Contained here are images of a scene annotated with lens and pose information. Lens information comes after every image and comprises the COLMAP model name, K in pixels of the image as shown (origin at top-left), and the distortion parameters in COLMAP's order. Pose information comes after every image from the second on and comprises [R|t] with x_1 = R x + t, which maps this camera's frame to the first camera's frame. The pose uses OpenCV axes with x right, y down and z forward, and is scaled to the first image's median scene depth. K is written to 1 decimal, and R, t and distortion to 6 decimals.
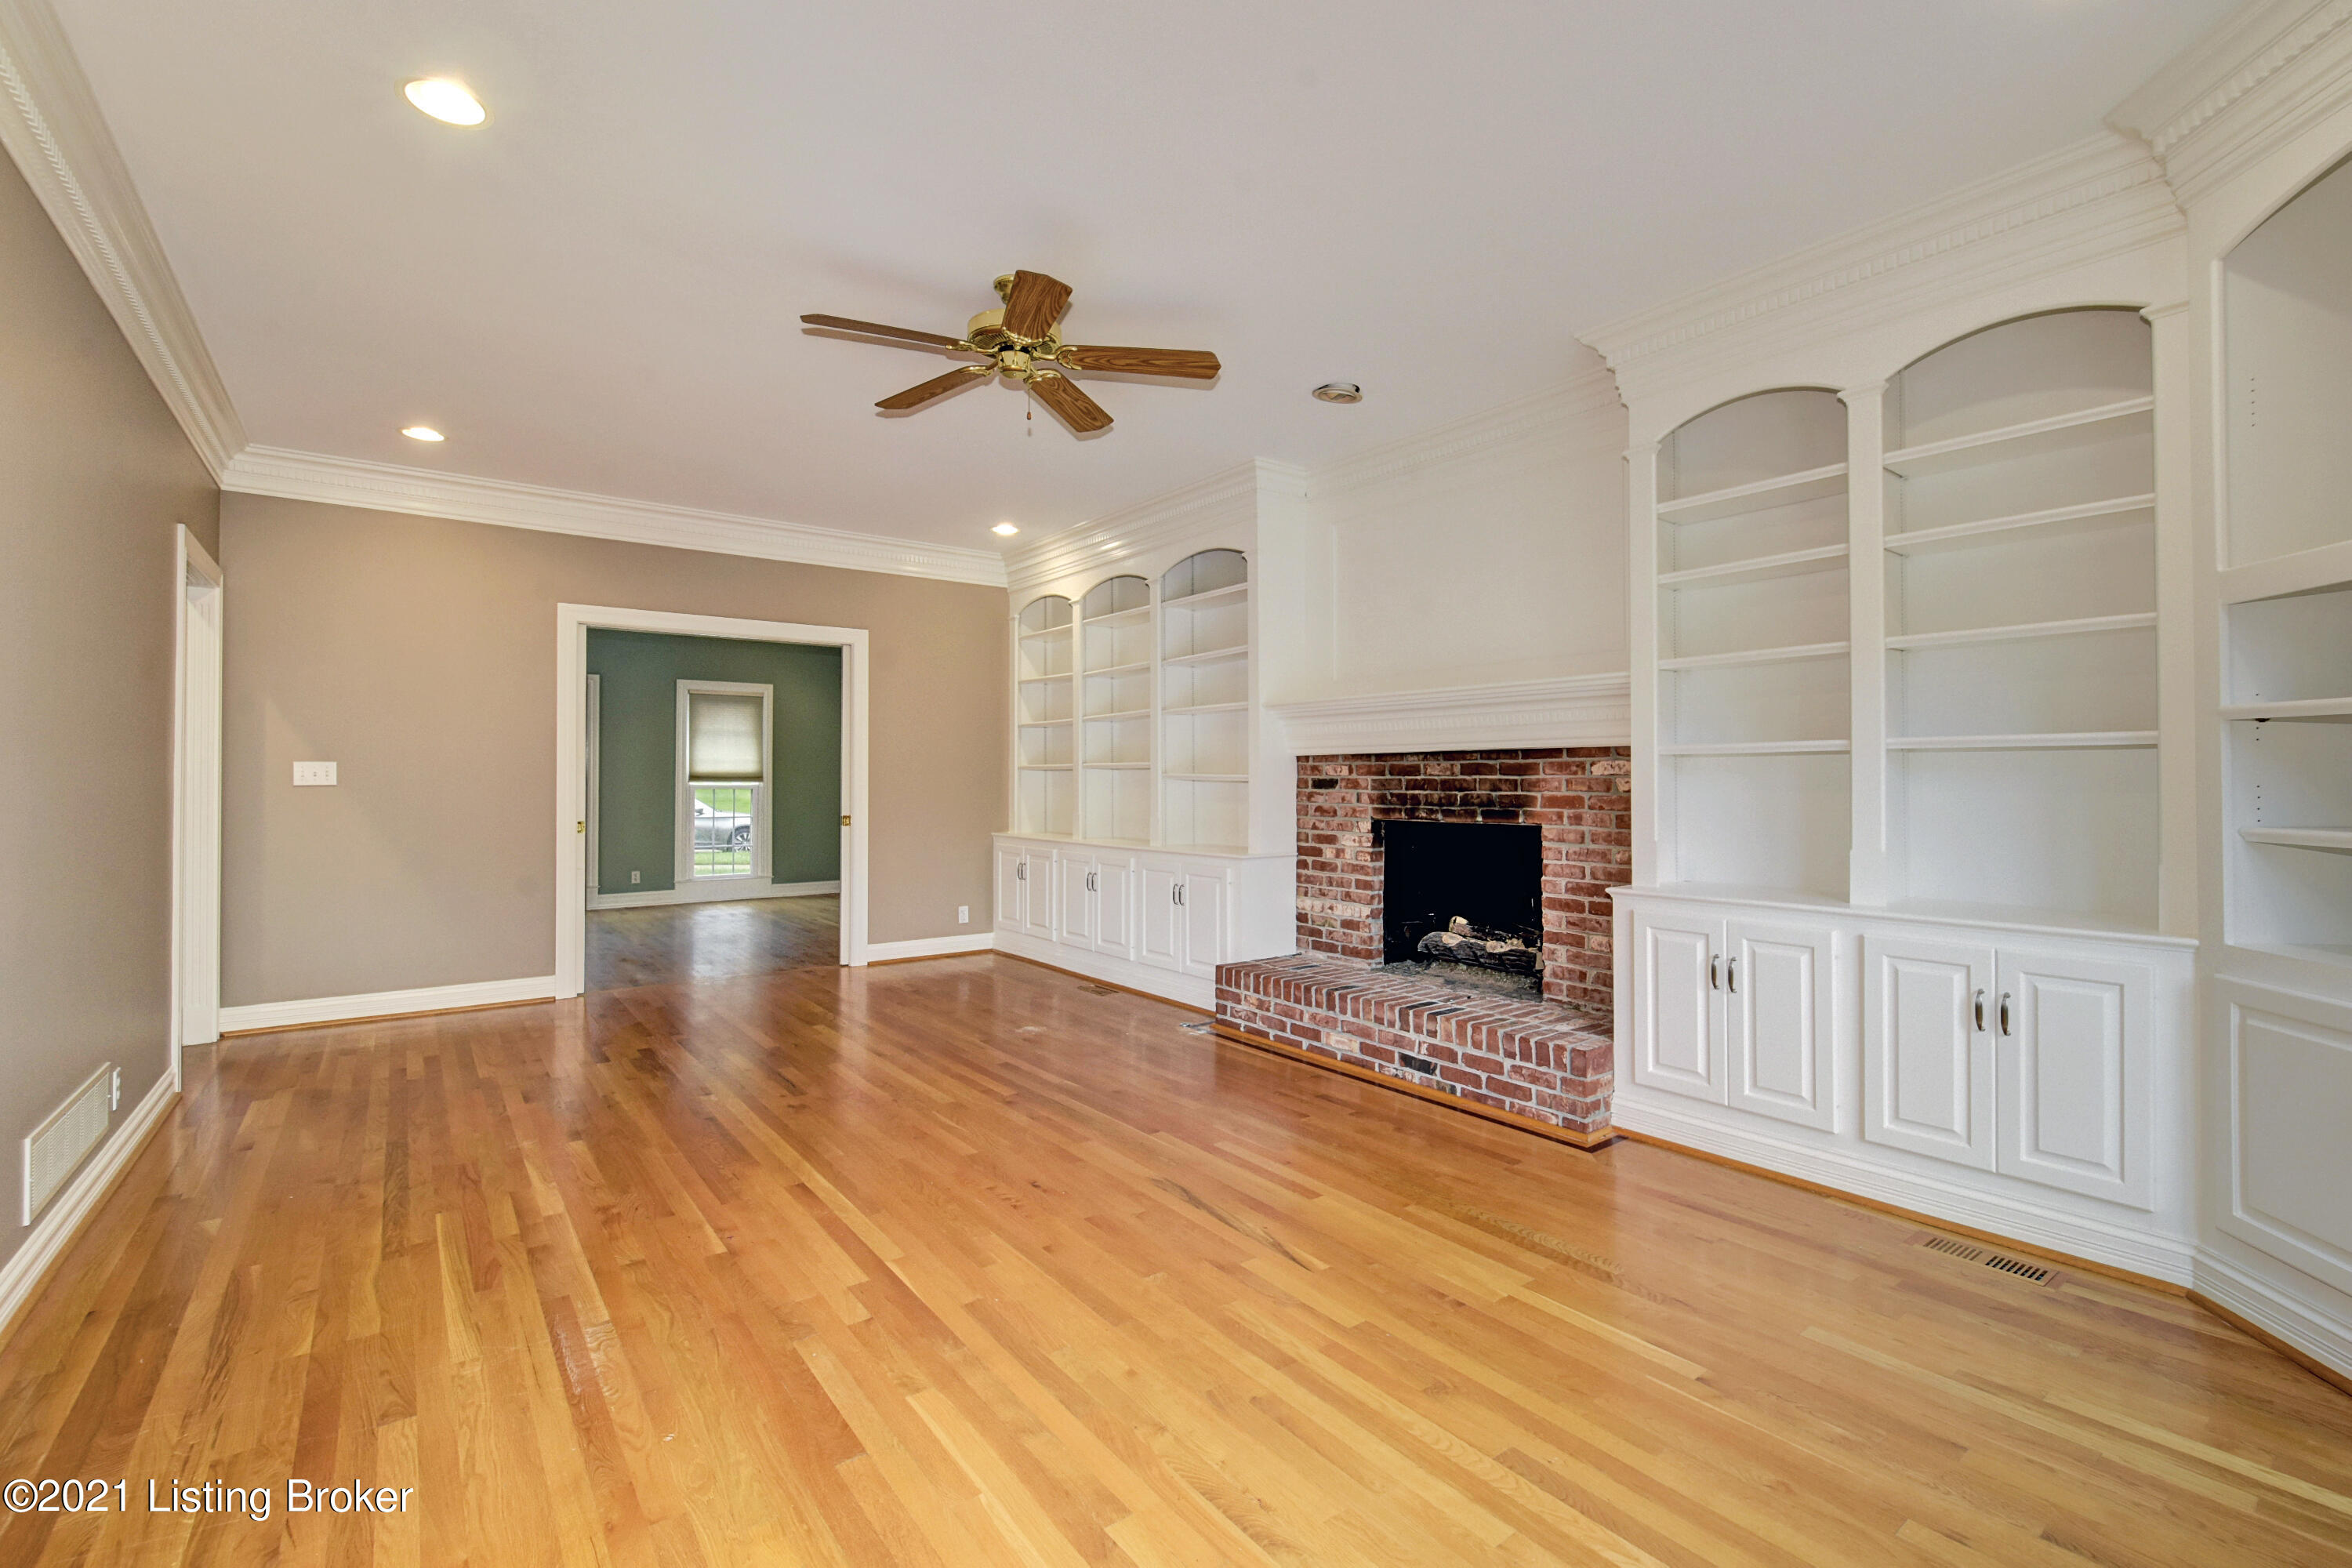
lens RADIAL K [[1025.0, 0, 1172.9], [0, 1025.0, 768.0], [0, 0, 1]] dist [-0.000226, -0.000073]
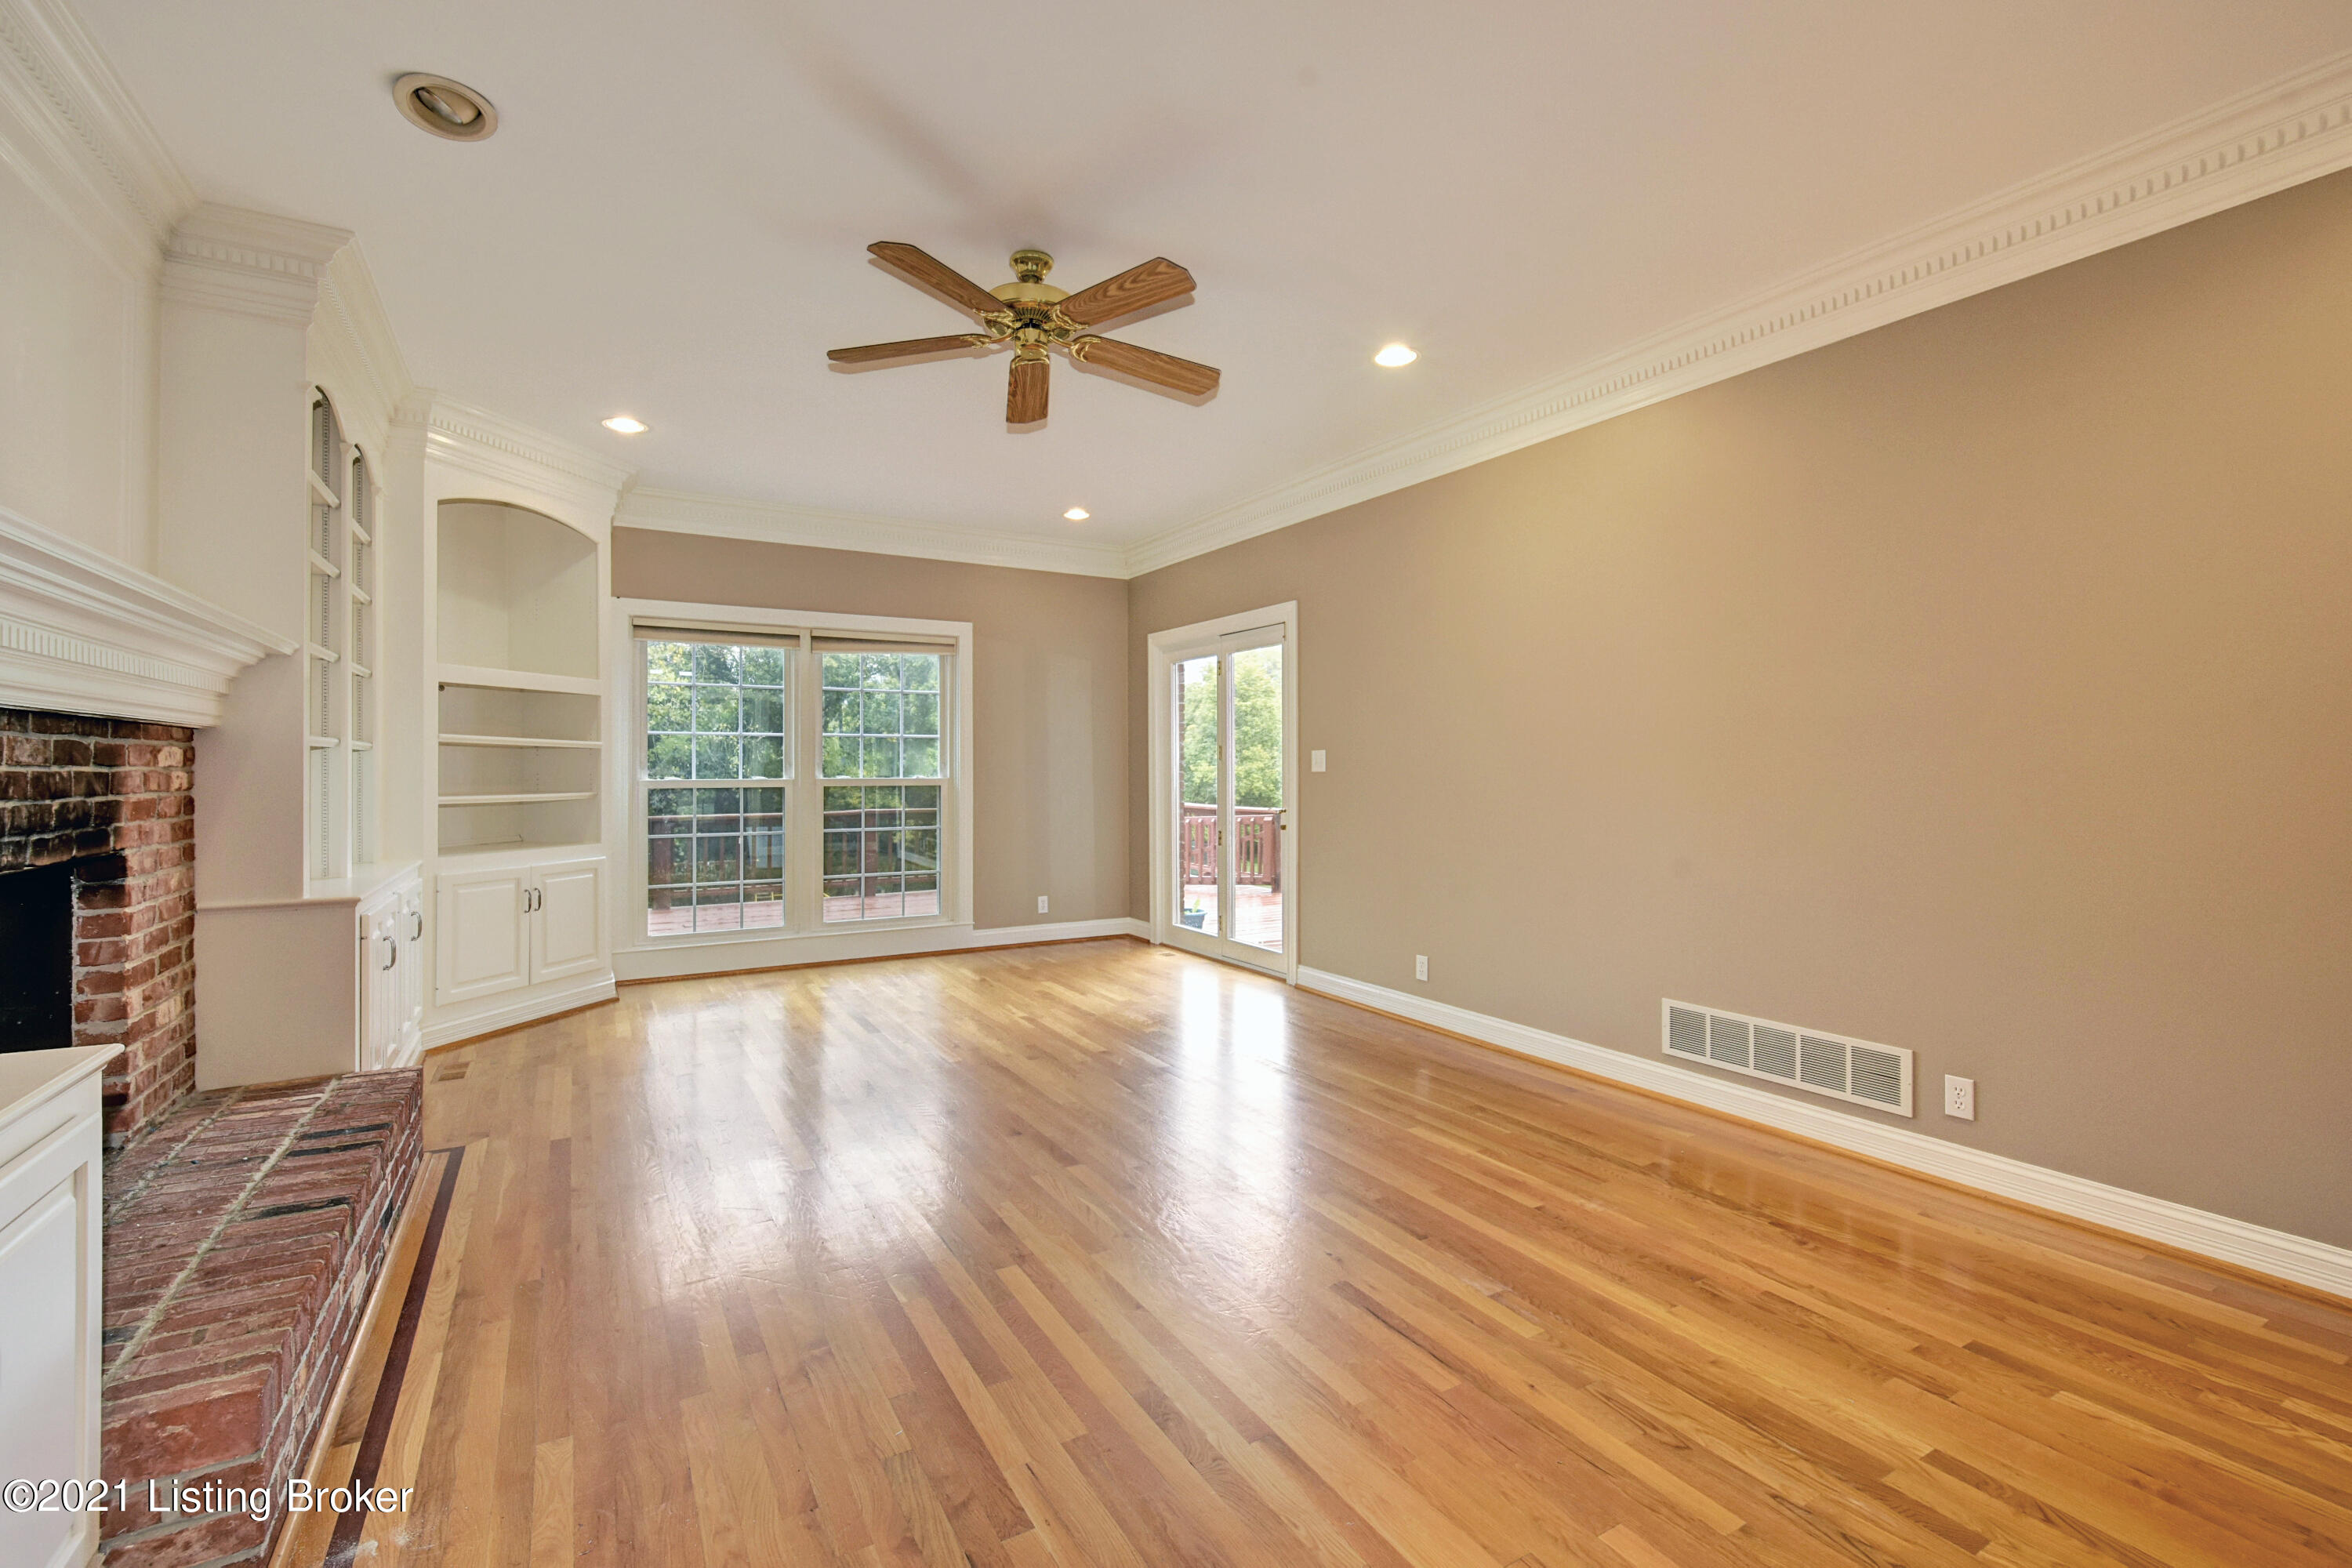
lens RADIAL K [[1025.0, 0, 1177.4], [0, 1025.0, 782.6], [0, 0, 1]] dist [-0.000226, -0.000073]
pose [[-0.993474, -0.001903, 0.114042, -0.292874], [-0.002169, 0.999995, -0.002206, 0.015395], [-0.114038, -0.002439, -0.993473, 1.424155]]
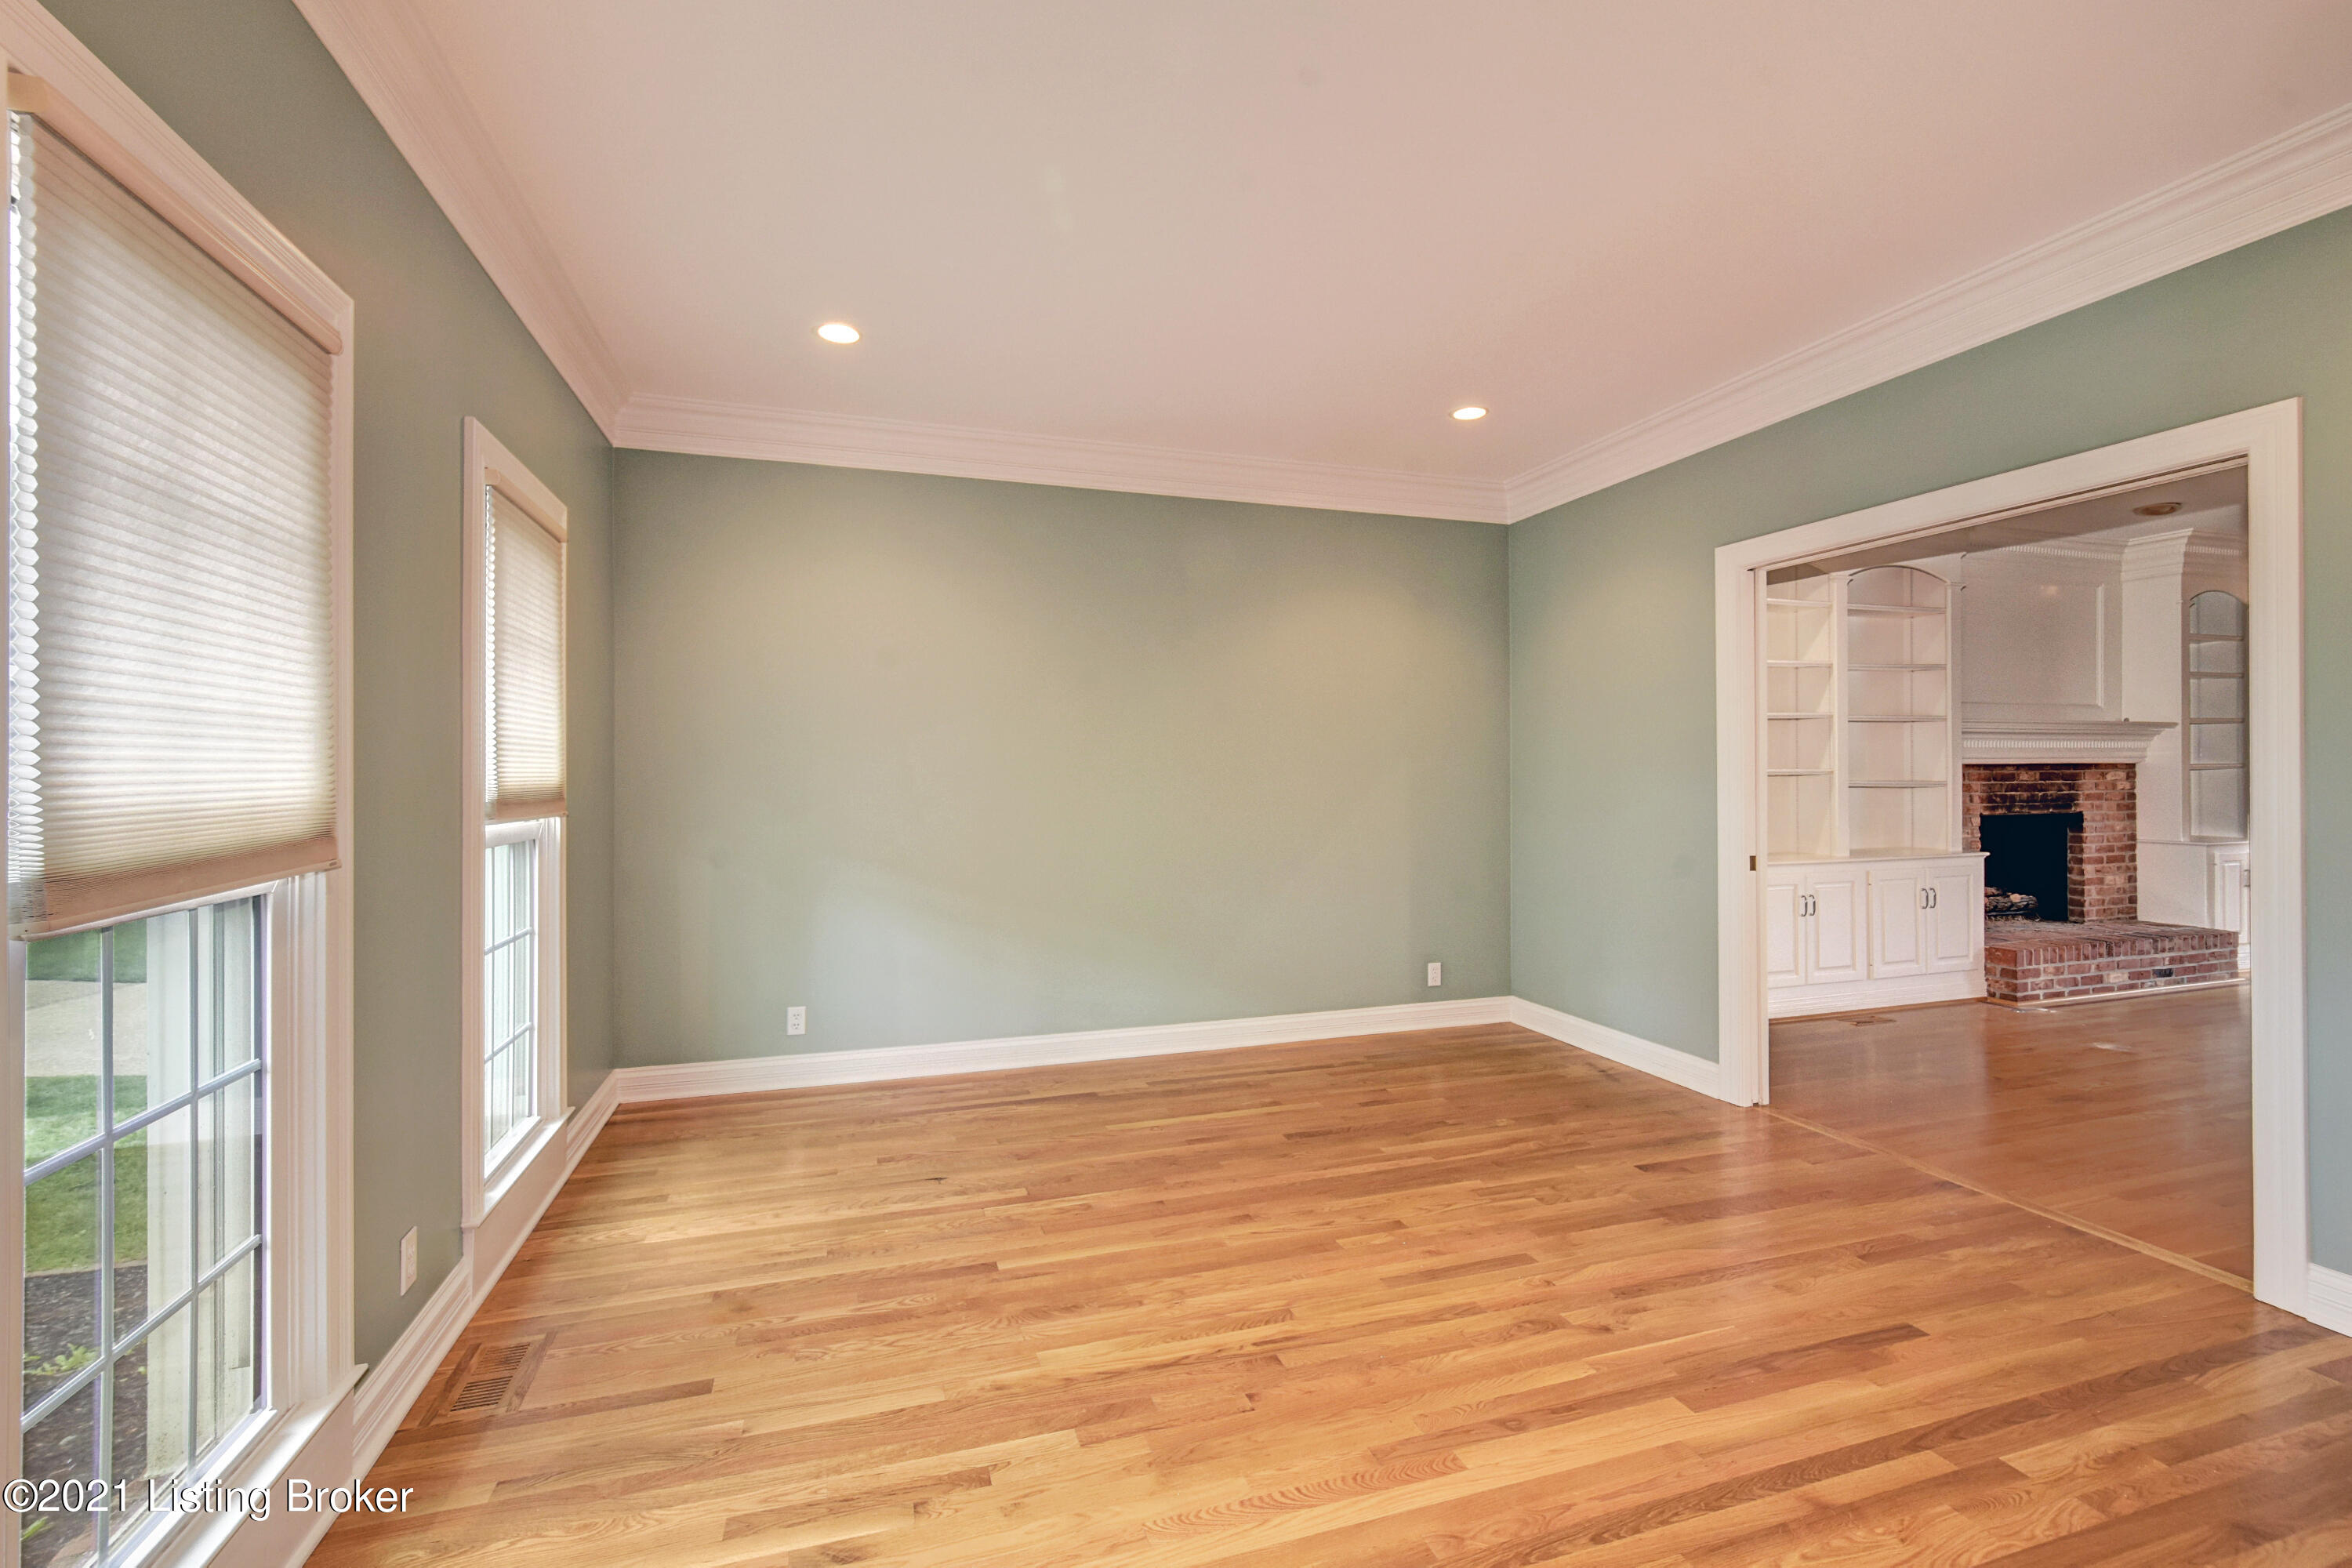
lens RADIAL K [[1025.0, 0, 1169.8], [0, 1025.0, 771.4], [0, 0, 1]] dist [-0.000226, -0.000073]
pose [[0.327986, 0.001126, 0.944682, -1.494726], [-0.003307, 0.999995, -0.000044, -0.001922], [-0.944677, -0.003109, 0.327988, 1.698307]]
